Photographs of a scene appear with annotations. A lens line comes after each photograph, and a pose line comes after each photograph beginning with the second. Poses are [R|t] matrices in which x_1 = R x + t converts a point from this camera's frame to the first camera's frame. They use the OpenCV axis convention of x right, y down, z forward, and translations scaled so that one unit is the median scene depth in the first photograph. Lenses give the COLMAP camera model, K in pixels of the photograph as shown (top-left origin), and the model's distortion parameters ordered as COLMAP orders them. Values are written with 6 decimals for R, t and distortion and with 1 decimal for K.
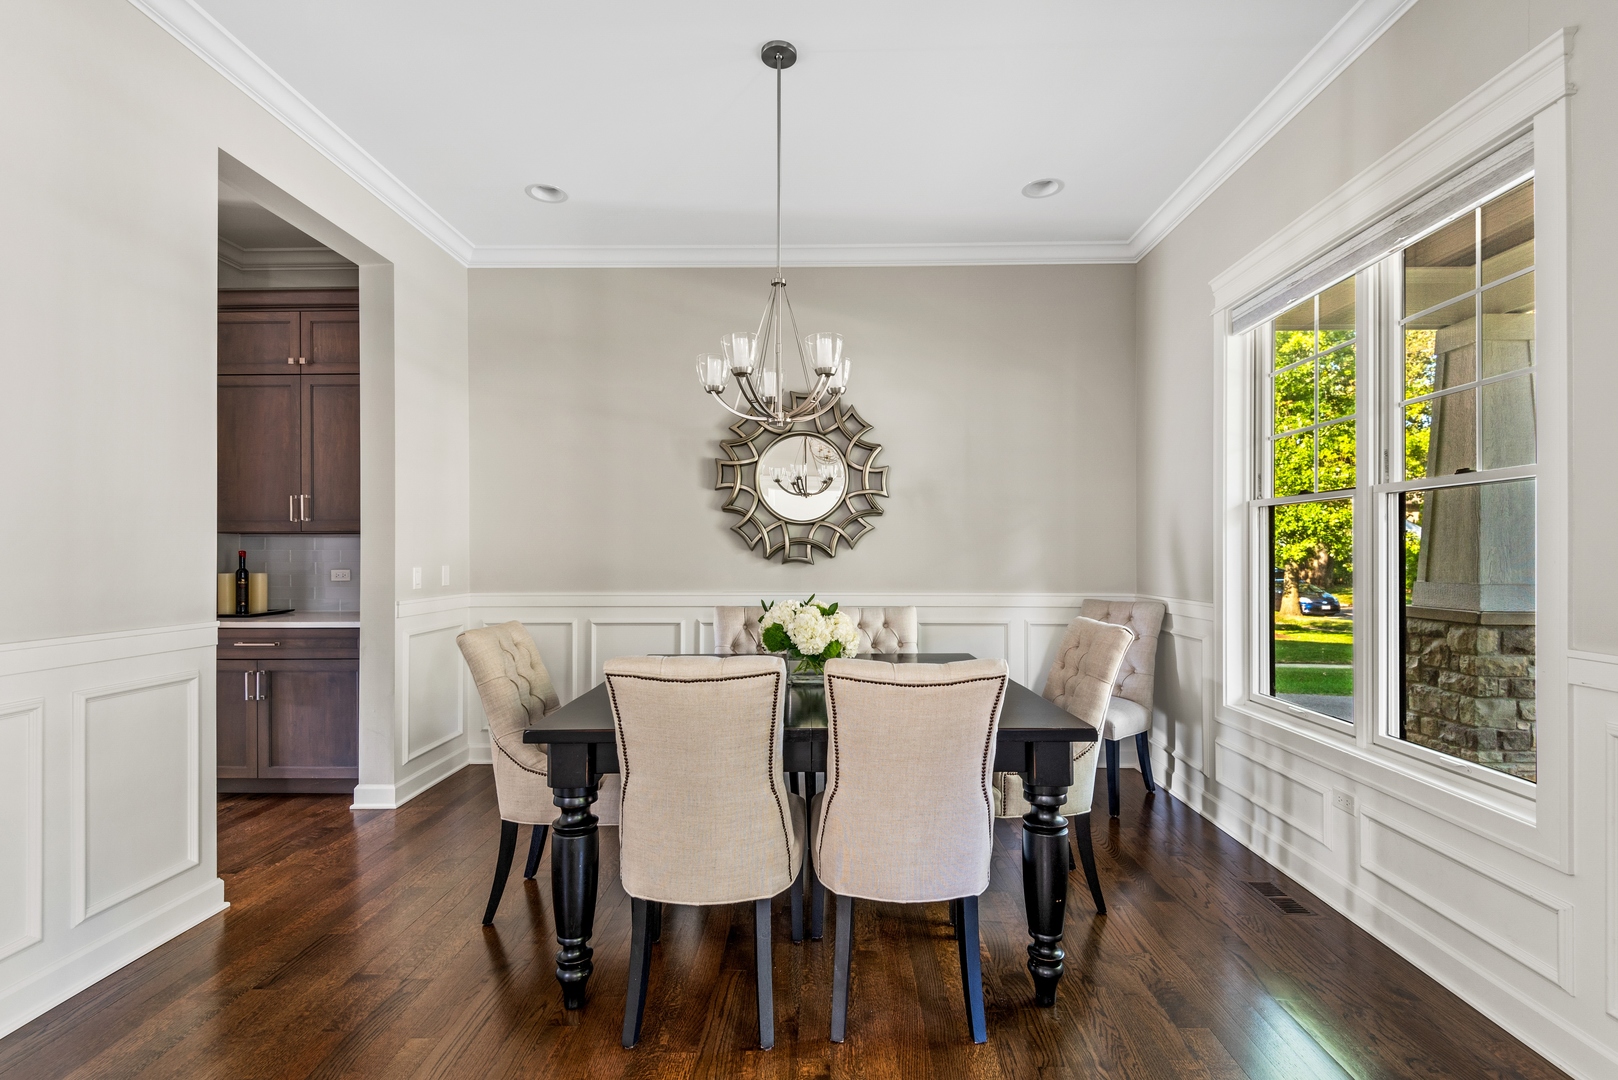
lens RADIAL K [[736.4, 0, 819.5], [0, 736.4, 549.9], [0, 0, 1]] dist [0.015628, -0.010495]
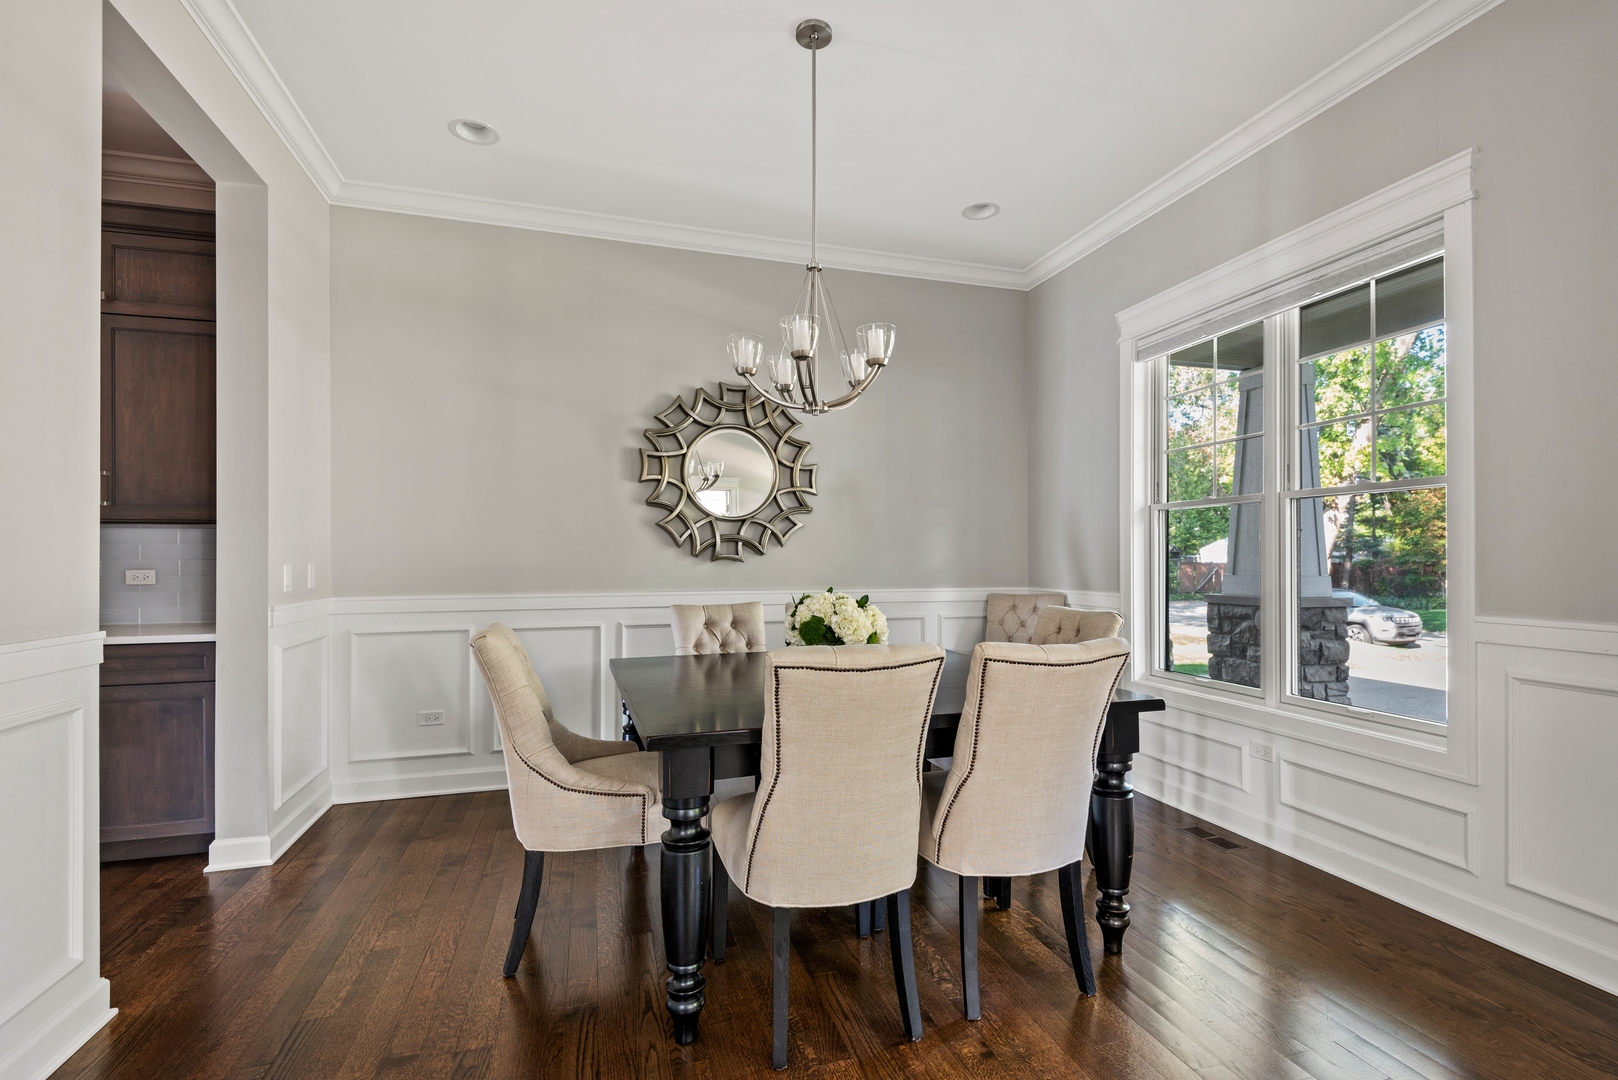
lens RADIAL K [[738.4, 0, 809.2], [0, 738.4, 554.8], [0, 0, 1]] dist [0.012336, -0.009377]
pose [[0.950209, 0.001309, 0.311612, -0.263447], [-0.000589, 0.999997, -0.002405, 0.014212], [-0.311614, 0.002102, 0.950206, 0.051717]]
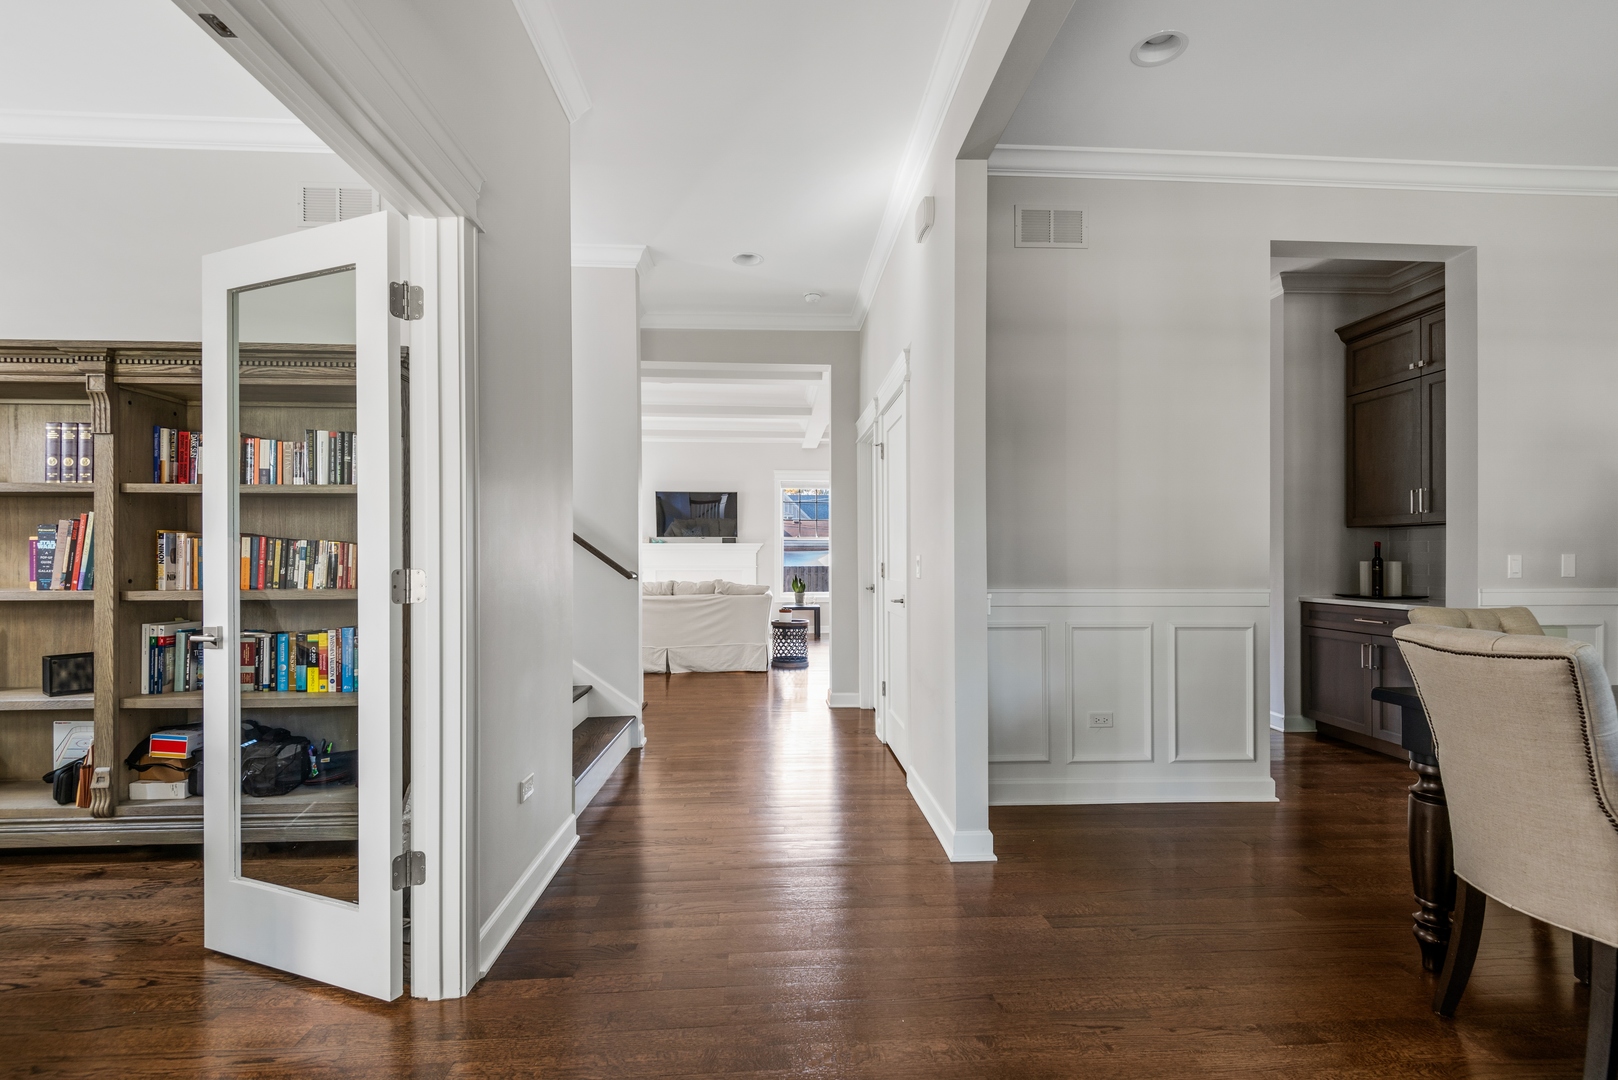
lens RADIAL K [[736.4, 0, 819.5], [0, 736.4, 549.9], [0, 0, 1]] dist [0.015628, -0.010495]
pose [[0.092572, -0.006921, -0.995682, 0.338835], [0.004624, 0.999968, -0.006521, 0.021065], [0.995695, -0.004001, 0.092601, 0.034529]]
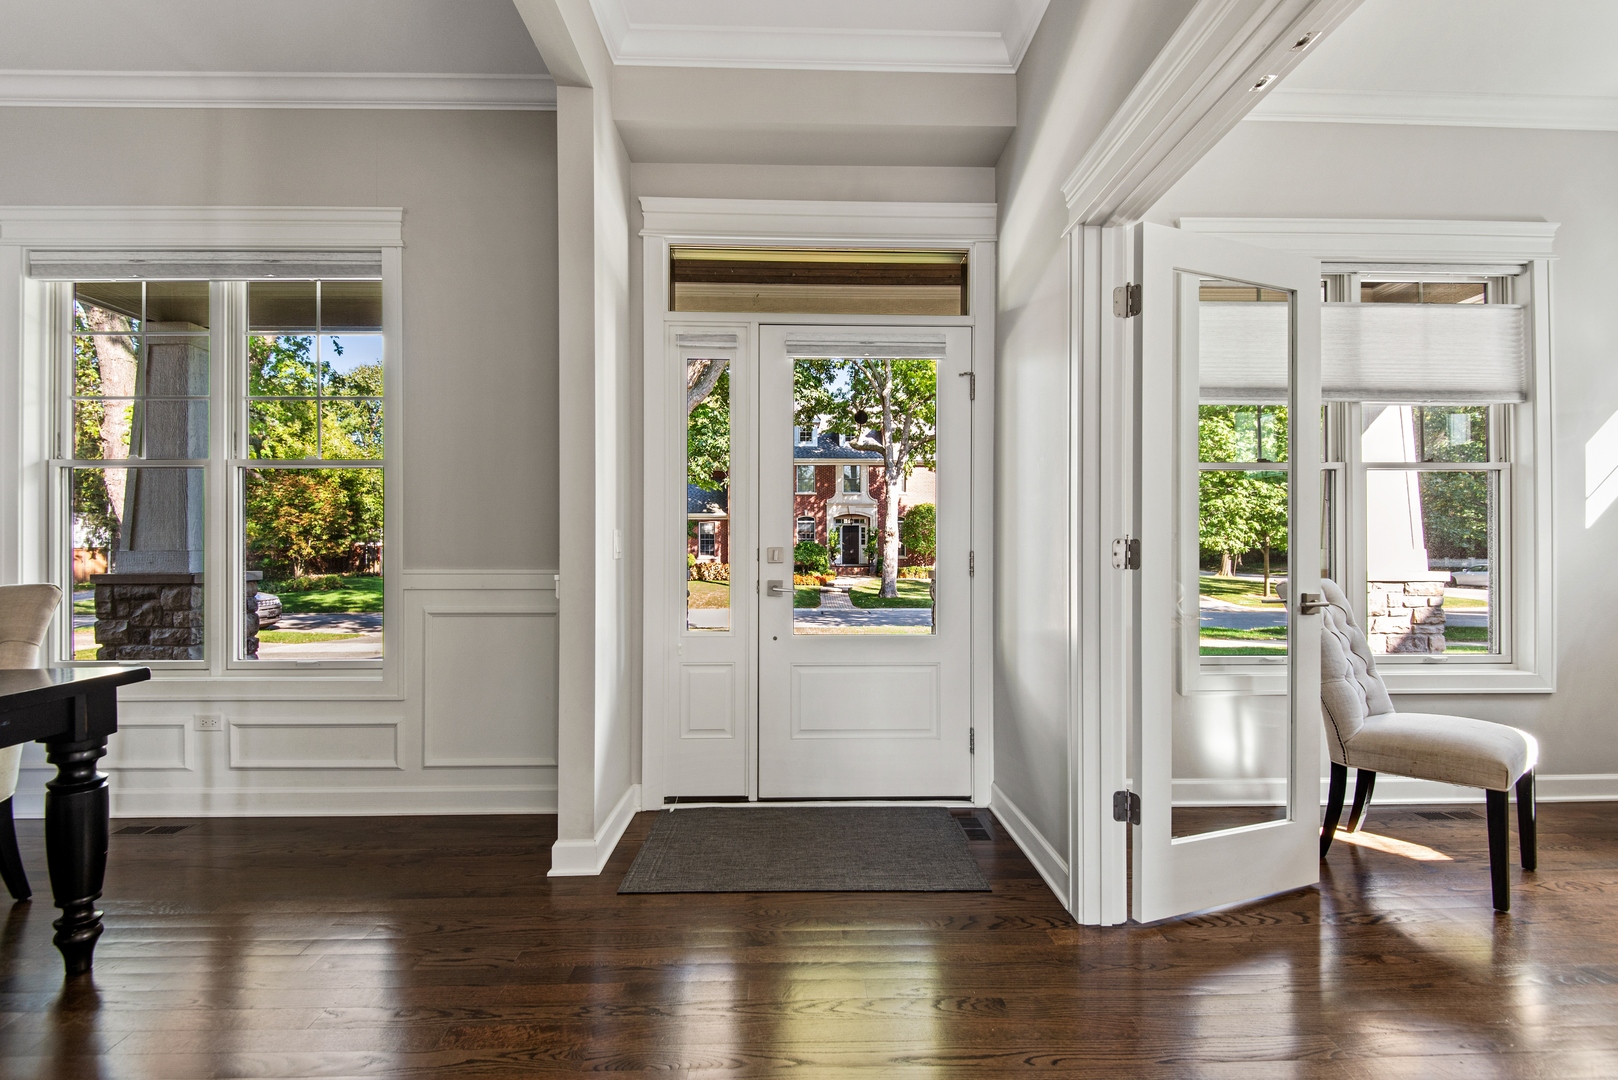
lens RADIAL K [[793.2, 0, 809.0], [0, 793.2, 540.0], [0, 0, 1]] dist [0.001642, 0.000381]
pose [[-0.040111, 0.007382, 0.999168, -0.421586], [-0.002469, 0.999969, -0.007487, 0.037355], [-0.999192, -0.002768, -0.040092, 0.062126]]
